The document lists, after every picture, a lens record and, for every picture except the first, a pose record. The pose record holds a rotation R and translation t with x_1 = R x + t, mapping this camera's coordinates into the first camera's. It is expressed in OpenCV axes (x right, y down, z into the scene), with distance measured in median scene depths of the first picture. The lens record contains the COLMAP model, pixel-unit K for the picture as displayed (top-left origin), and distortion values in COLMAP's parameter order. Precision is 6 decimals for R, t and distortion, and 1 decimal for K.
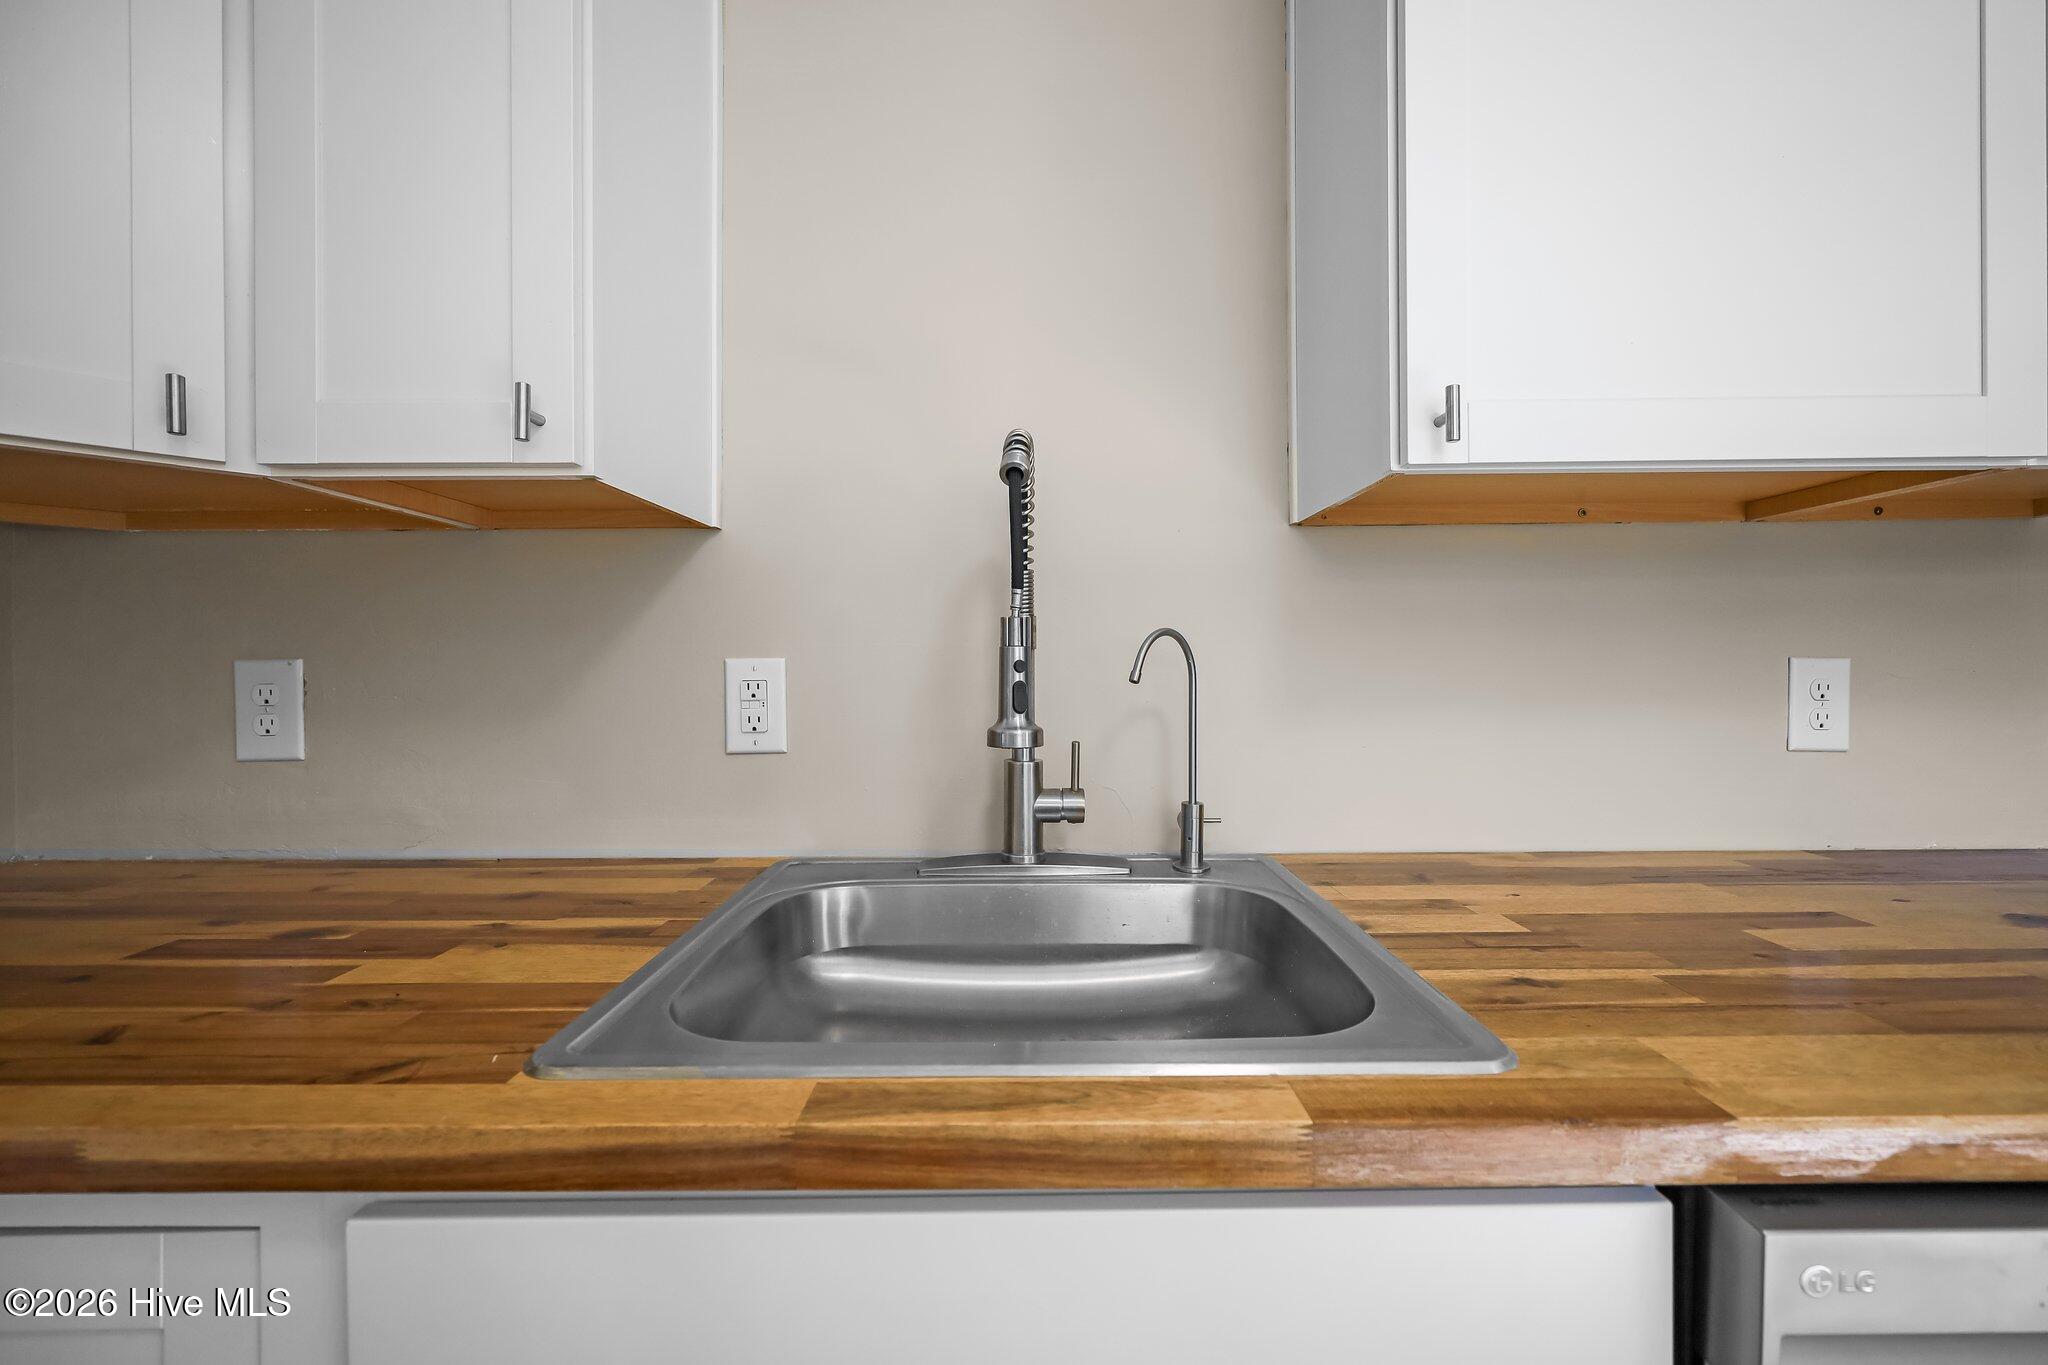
lens RADIAL K [[827.0, 0, 1031.9], [0, 827.0, 671.9], [0, 0, 1]] dist [-0.000534, -0.000132]
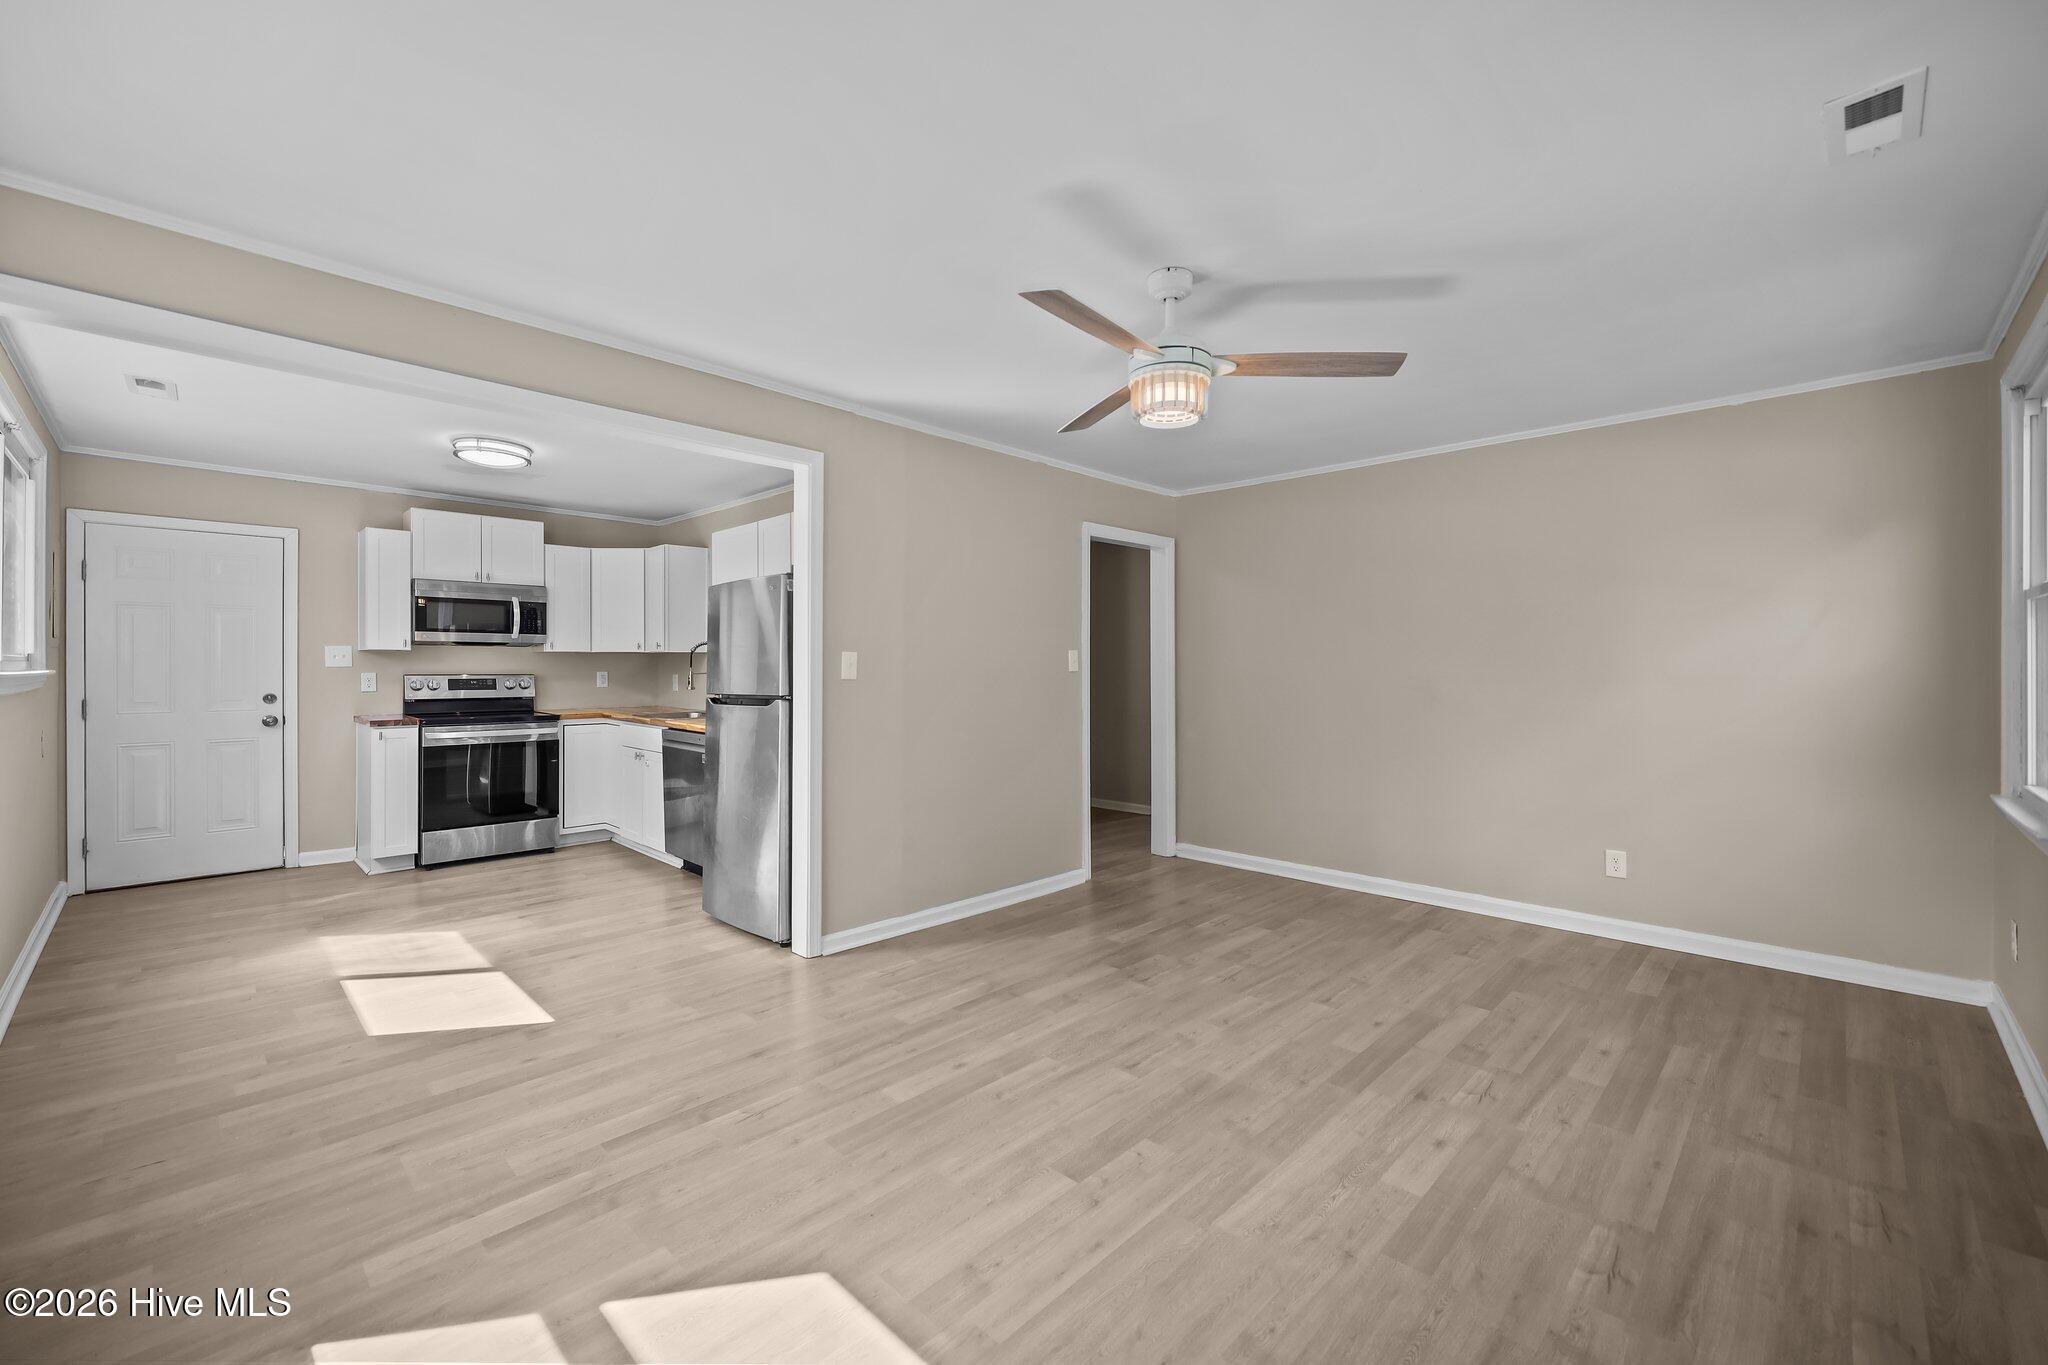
lens RADIAL K [[827.0, 0, 1031.9], [0, 827.0, 671.9], [0, 0, 1]] dist [-0.000534, -0.000132]
pose [[0.712640, 0.010524, -0.701451, 5.618720], [-0.007318, 0.999945, 0.007568, -0.107529], [0.701492, -0.000260, 0.712677, -1.601252]]
